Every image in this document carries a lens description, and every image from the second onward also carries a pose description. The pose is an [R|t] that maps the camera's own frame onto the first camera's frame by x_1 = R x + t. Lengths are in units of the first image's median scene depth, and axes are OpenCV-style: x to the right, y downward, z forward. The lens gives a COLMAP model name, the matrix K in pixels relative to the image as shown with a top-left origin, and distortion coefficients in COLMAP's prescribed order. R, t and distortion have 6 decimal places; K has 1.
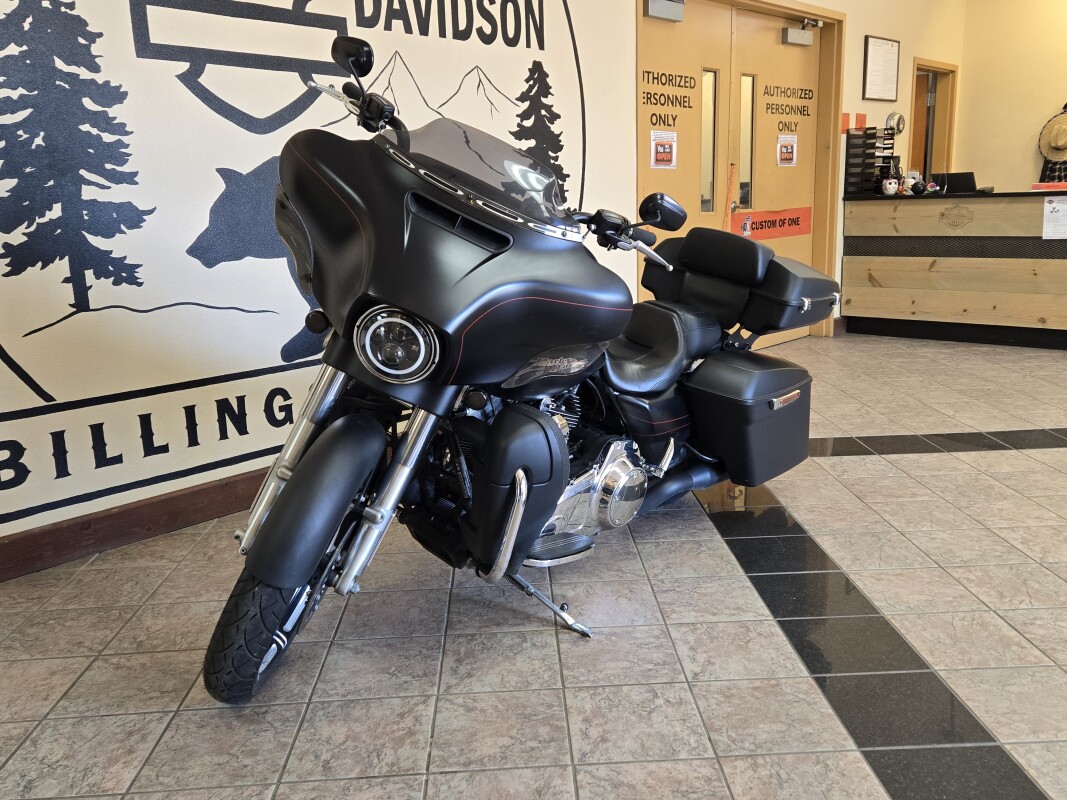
lens RADIAL K [[900.1, 0, 521.8], [0, 900.1, 397.2], [0, 0, 1]] dist [0.101861, -0.087727]
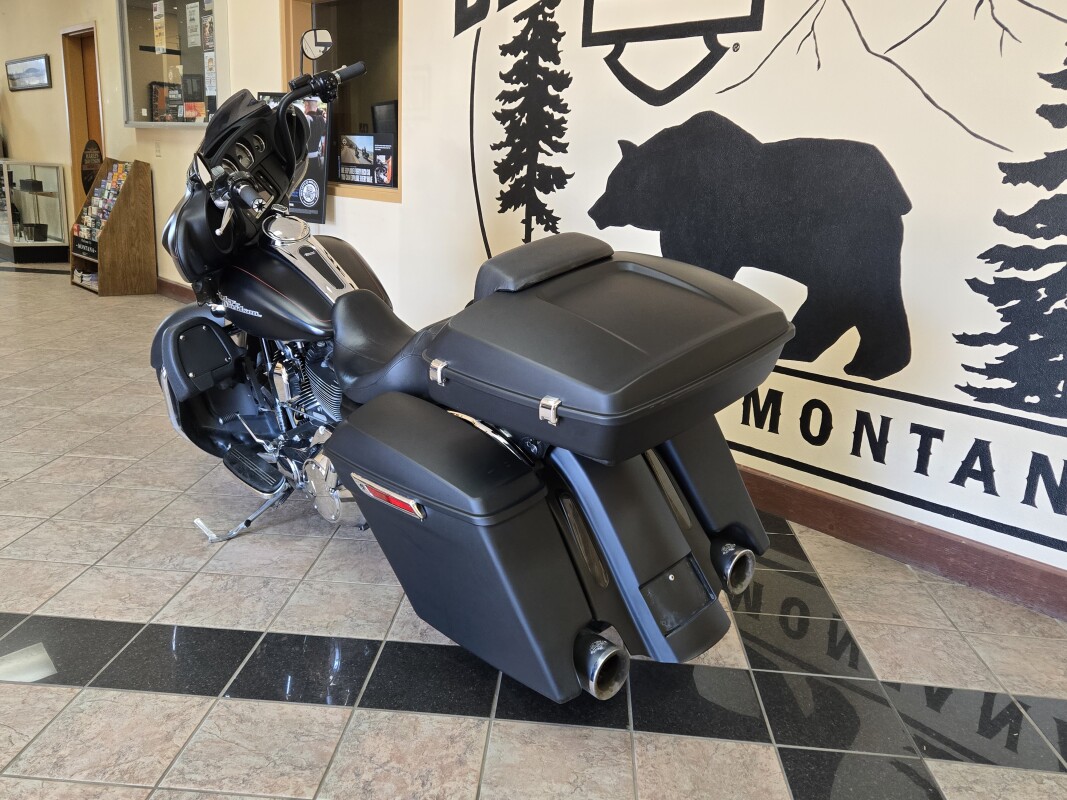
lens RADIAL K [[900.1, 0, 521.8], [0, 900.1, 397.2], [0, 0, 1]] dist [0.101861, -0.087727]
pose [[-0.092831, 0.270993, -0.958095, 0.892364], [-0.262136, 0.921651, 0.286083, -0.274656], [0.960556, 0.277709, -0.014521, 1.099370]]
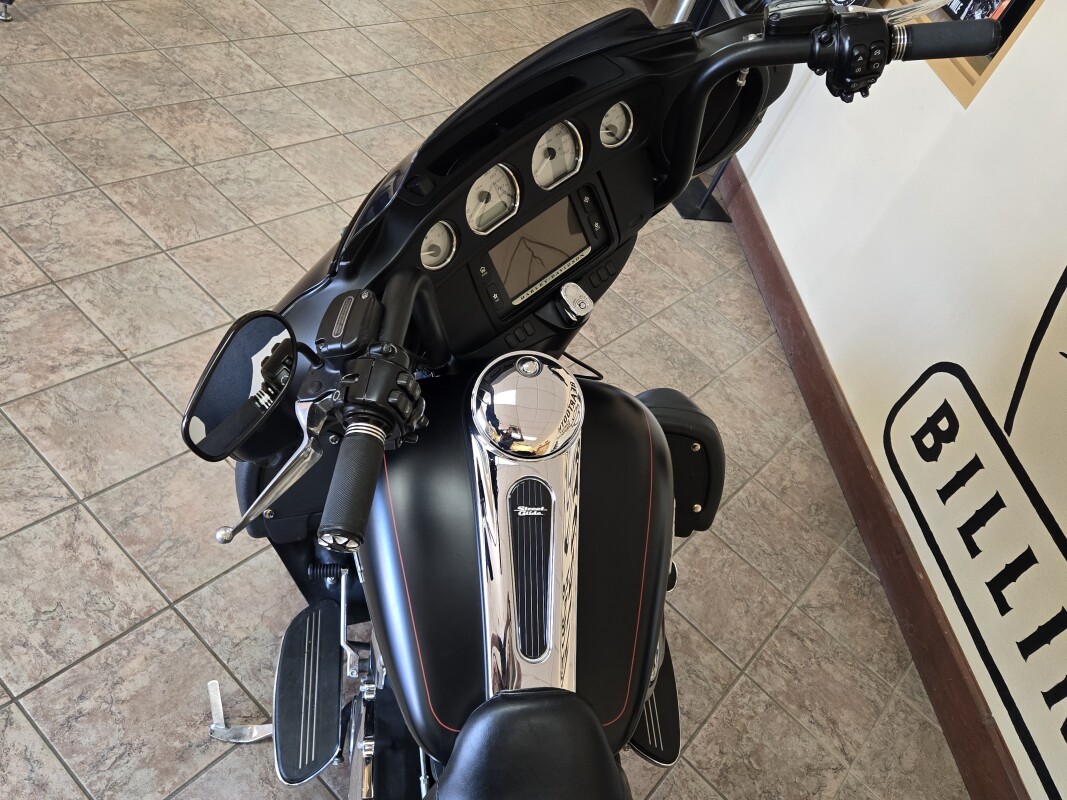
lens RADIAL K [[900.1, 0, 521.8], [0, 900.1, 397.2], [0, 0, 1]] dist [0.101861, -0.087727]
pose [[-0.633083, 0.380611, -0.674048, 0.242170], [-0.466362, 0.507459, 0.724563, -0.379343], [0.617829, 0.773059, -0.143762, 0.860315]]
